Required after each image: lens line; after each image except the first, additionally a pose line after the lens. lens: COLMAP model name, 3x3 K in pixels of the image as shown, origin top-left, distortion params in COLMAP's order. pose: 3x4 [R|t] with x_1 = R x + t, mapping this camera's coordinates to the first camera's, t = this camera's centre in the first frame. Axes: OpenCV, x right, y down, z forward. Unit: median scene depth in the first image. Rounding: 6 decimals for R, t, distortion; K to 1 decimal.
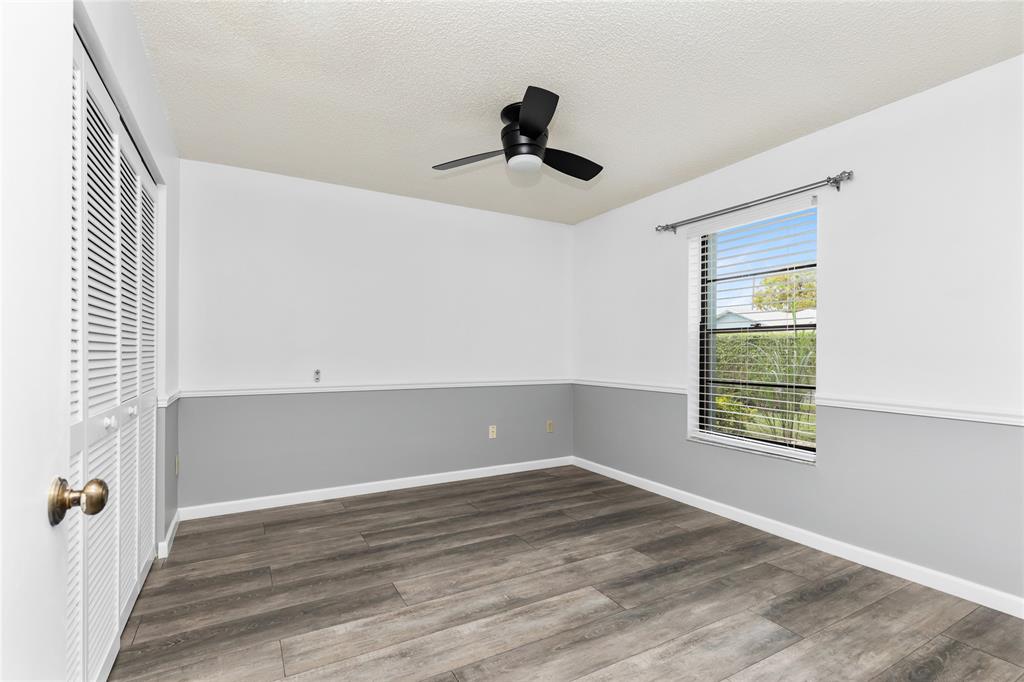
lens RADIAL K [[456.0, 0, 488.3], [0, 456.0, 348.6], [0, 0, 1]] dist [0.001475, -0.000069]
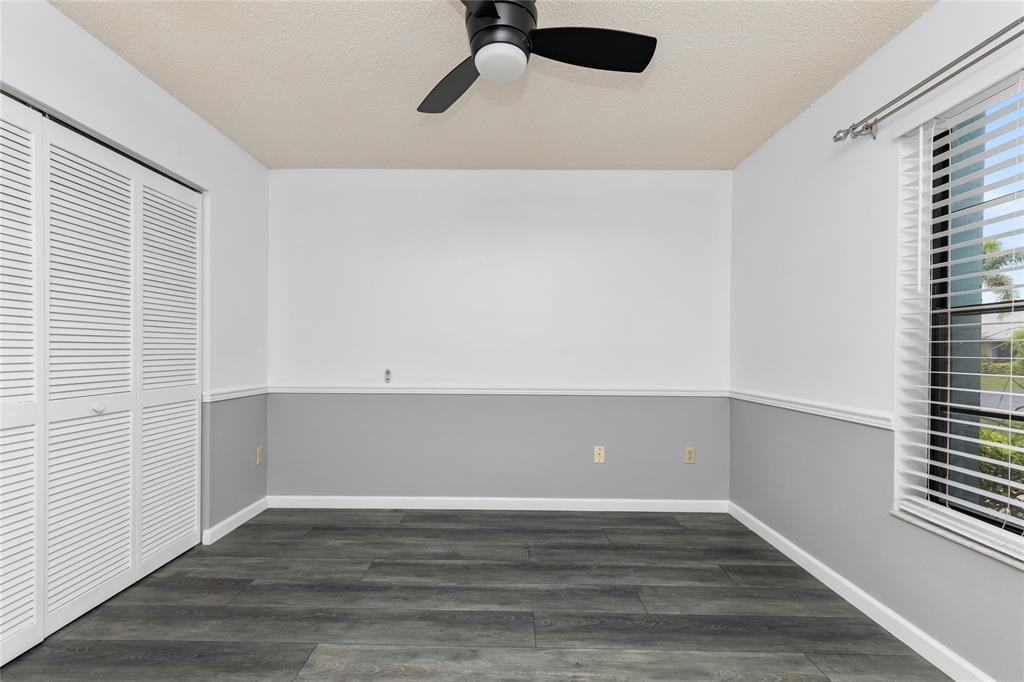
lens RADIAL K [[447.9, 0, 508.1], [0, 447.9, 352.1], [0, 0, 1]] dist [0.003585, -0.000105]
pose [[0.877520, 0.004344, -0.479520, 0.324903], [-0.001028, 0.999974, 0.007177, 0.004797], [0.479539, -0.005805, 0.877502, 0.353281]]
